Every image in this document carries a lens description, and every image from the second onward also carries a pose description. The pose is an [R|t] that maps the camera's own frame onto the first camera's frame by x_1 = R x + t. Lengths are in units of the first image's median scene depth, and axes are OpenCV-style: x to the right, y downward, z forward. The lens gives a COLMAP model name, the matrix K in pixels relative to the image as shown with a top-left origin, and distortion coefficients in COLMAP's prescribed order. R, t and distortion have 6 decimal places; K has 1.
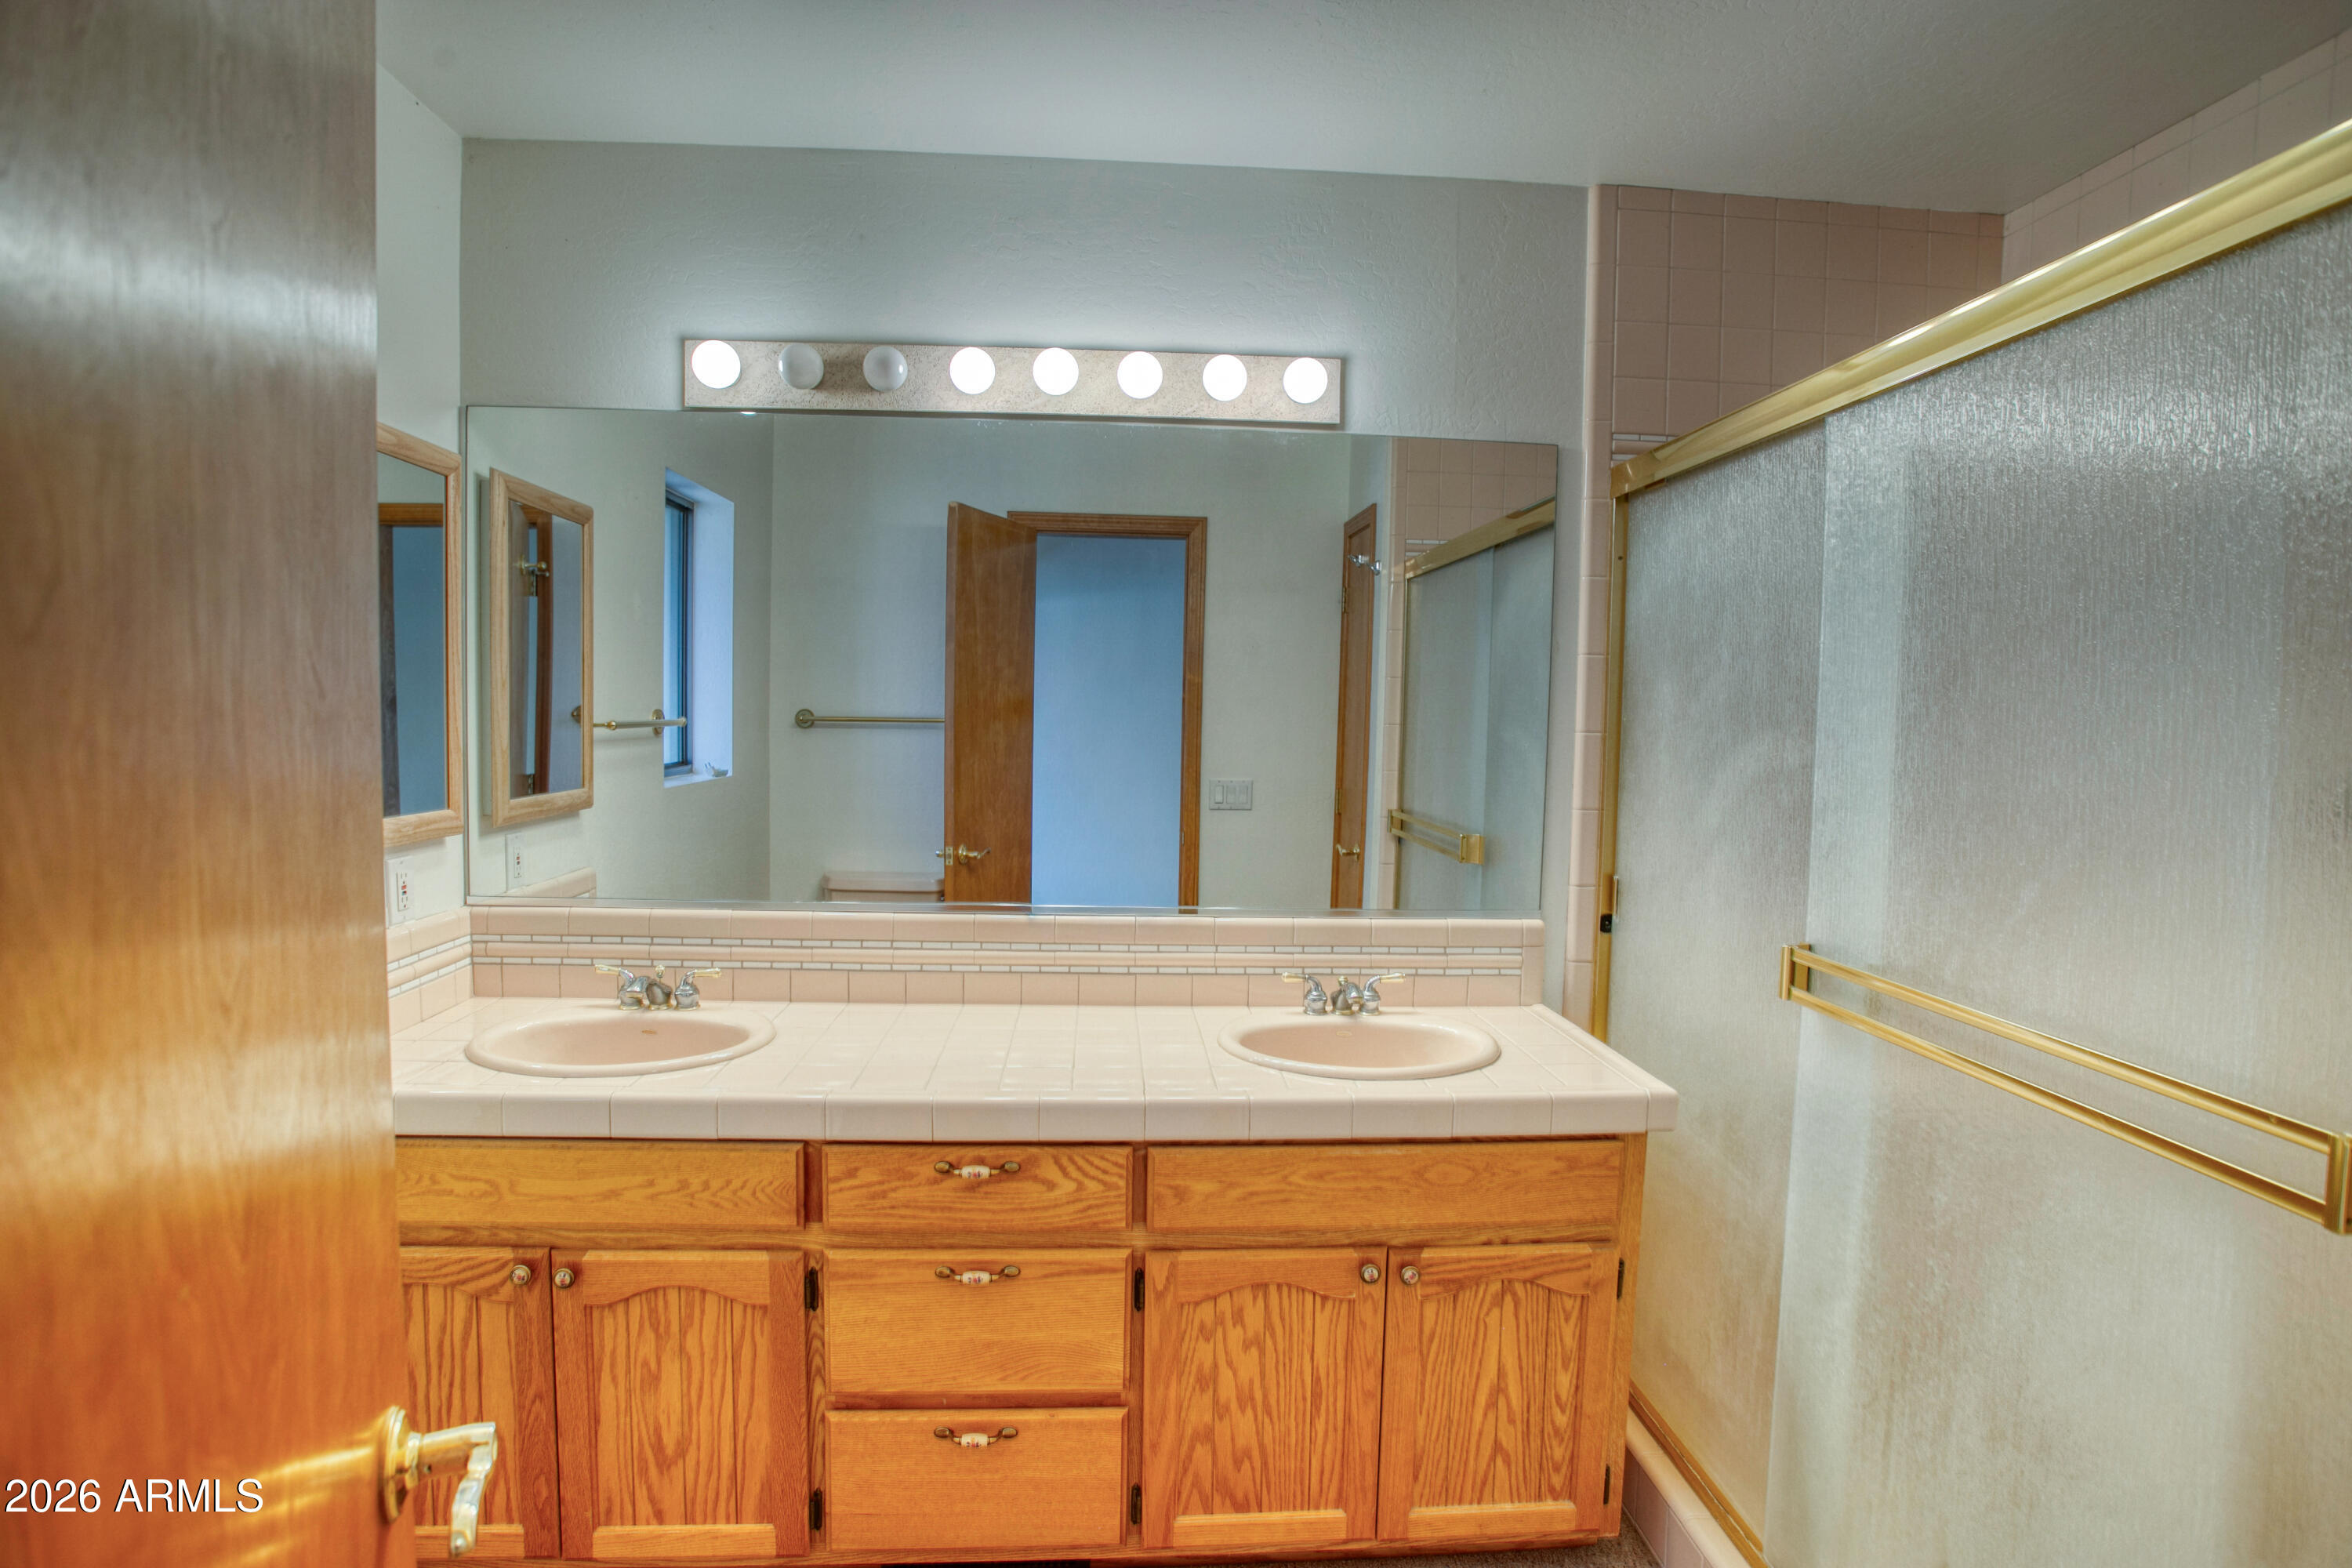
lens RADIAL K [[1157.8, 0, 1176.0], [0, 1157.8, 784.0], [0, 0, 1]] dist [-0.071301, 0.022340]
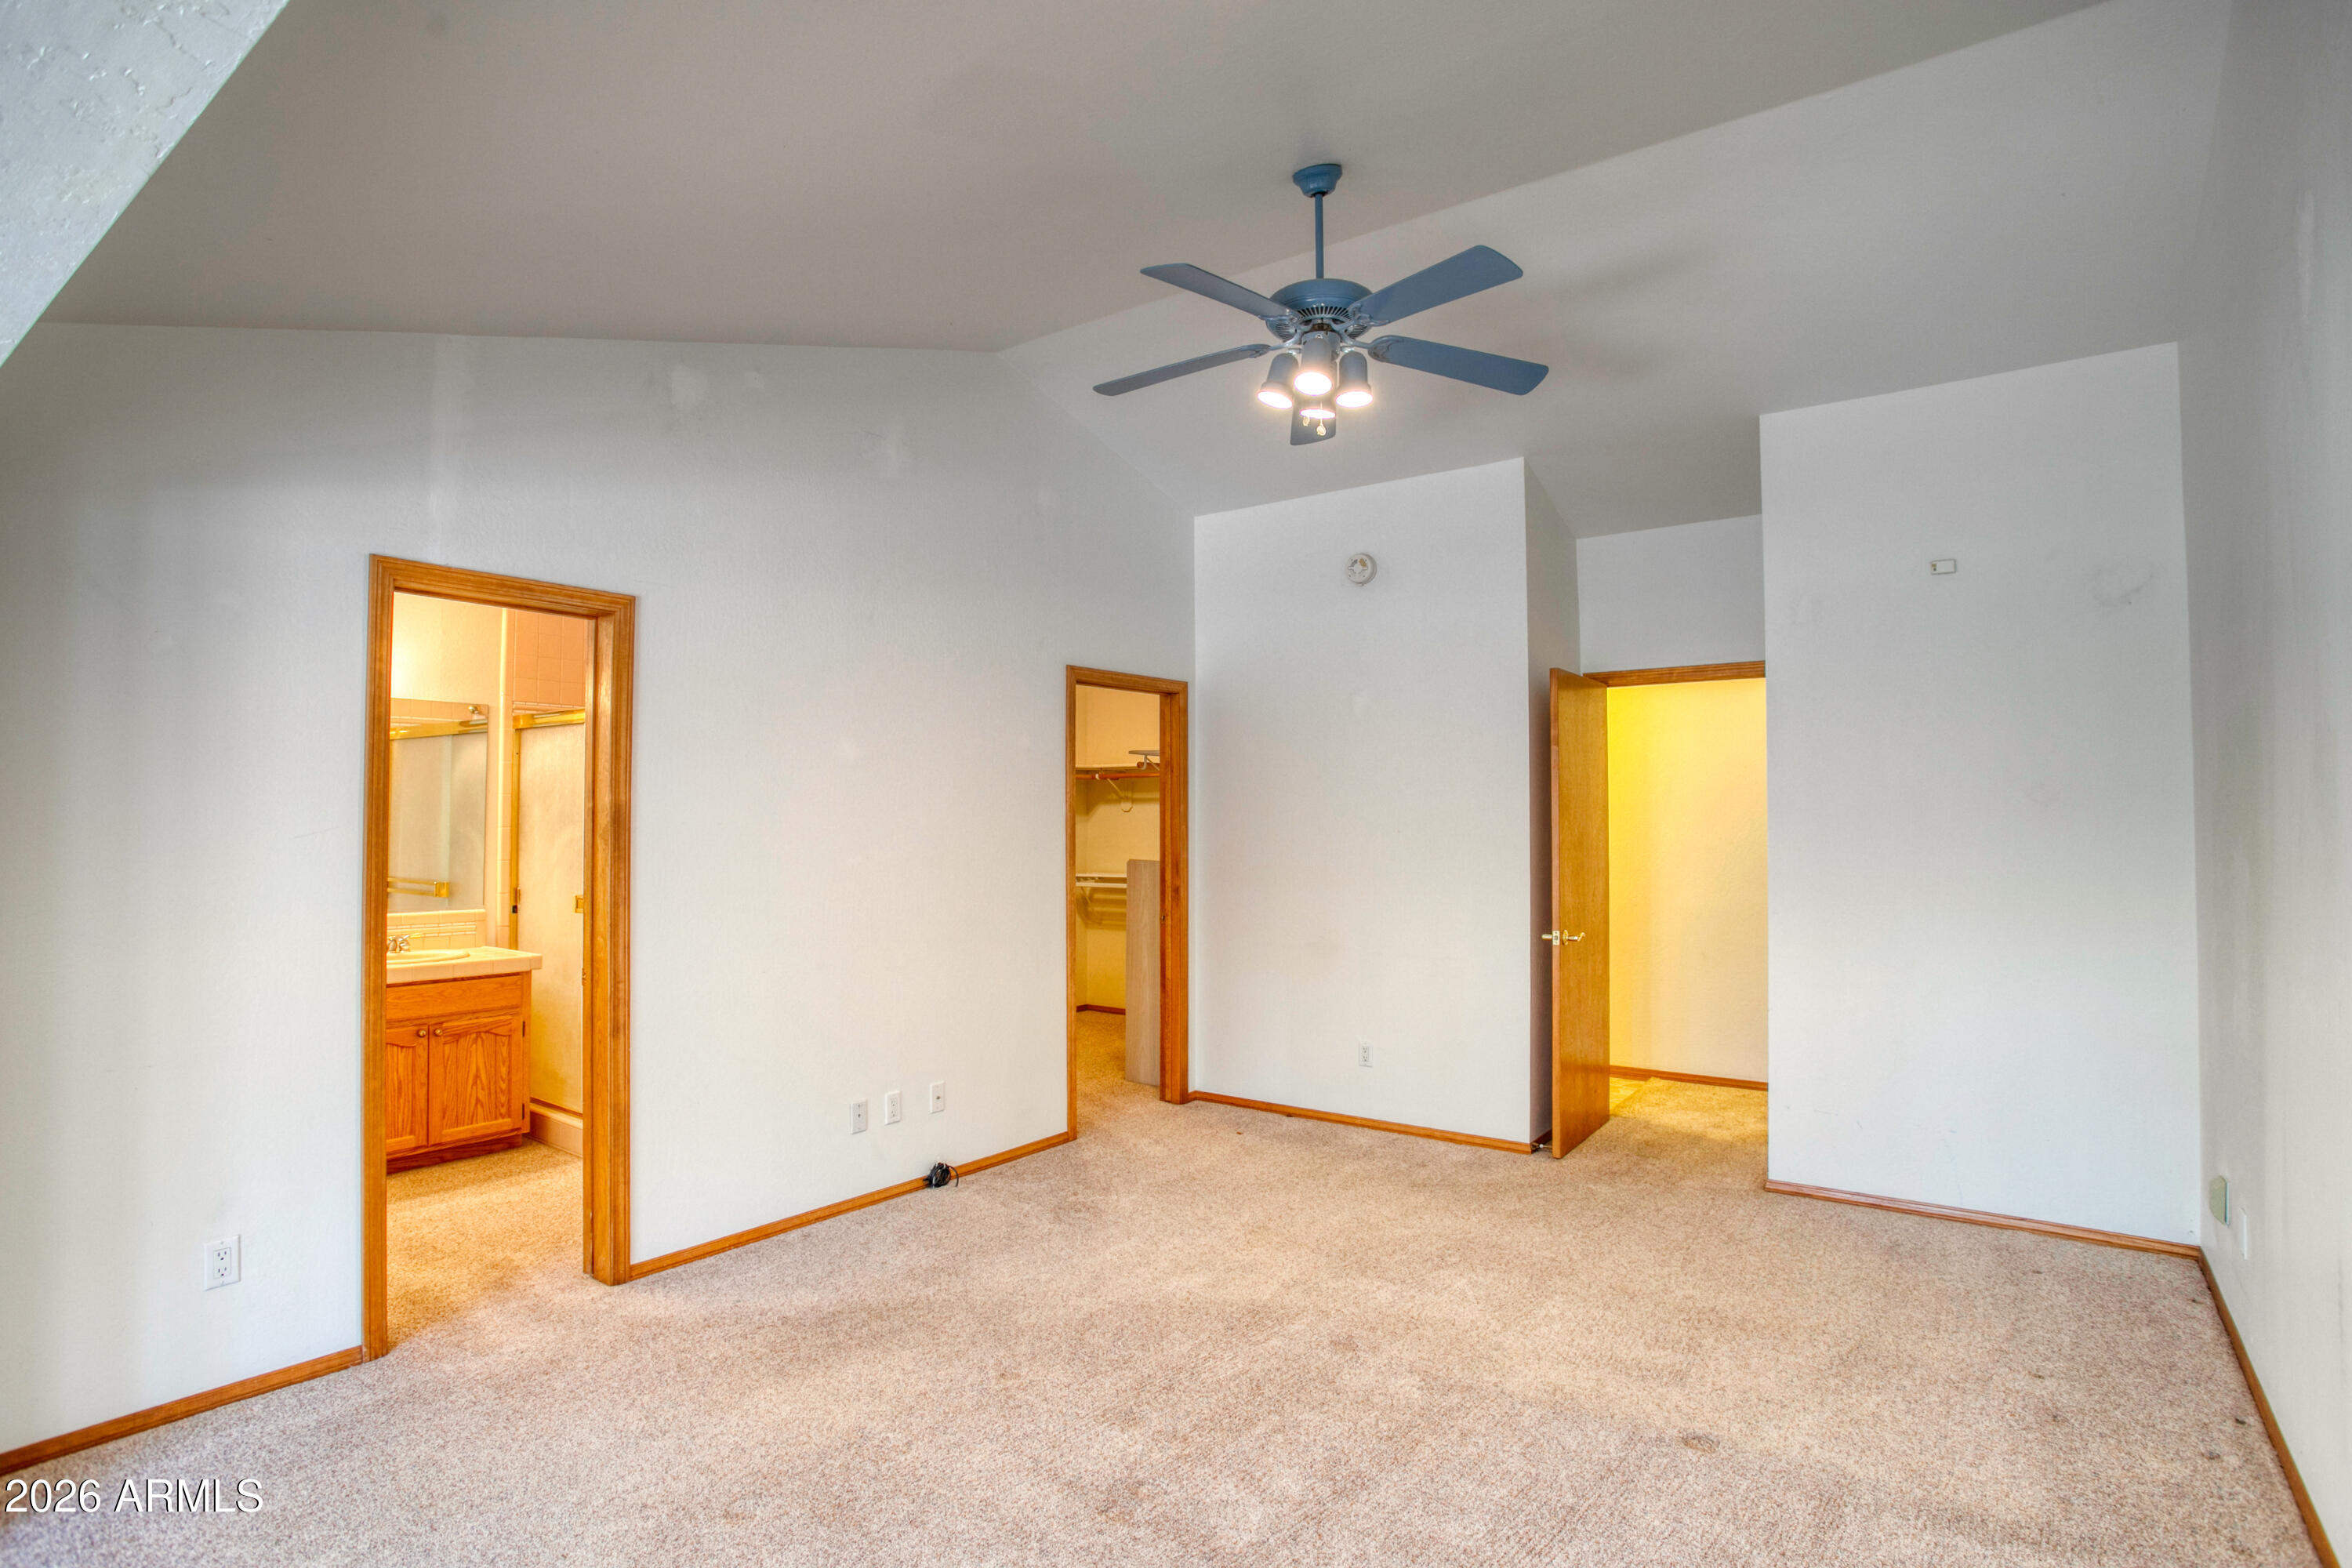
lens RADIAL K [[1157.8, 0, 1176.0], [0, 1157.8, 784.0], [0, 0, 1]] dist [-0.071301, 0.022340]
pose [[0.638670, 0.011290, 0.769398, -0.687614], [0.055187, 0.996645, -0.060435, 0.108113], [-0.767499, 0.081059, 0.635904, -1.935700]]
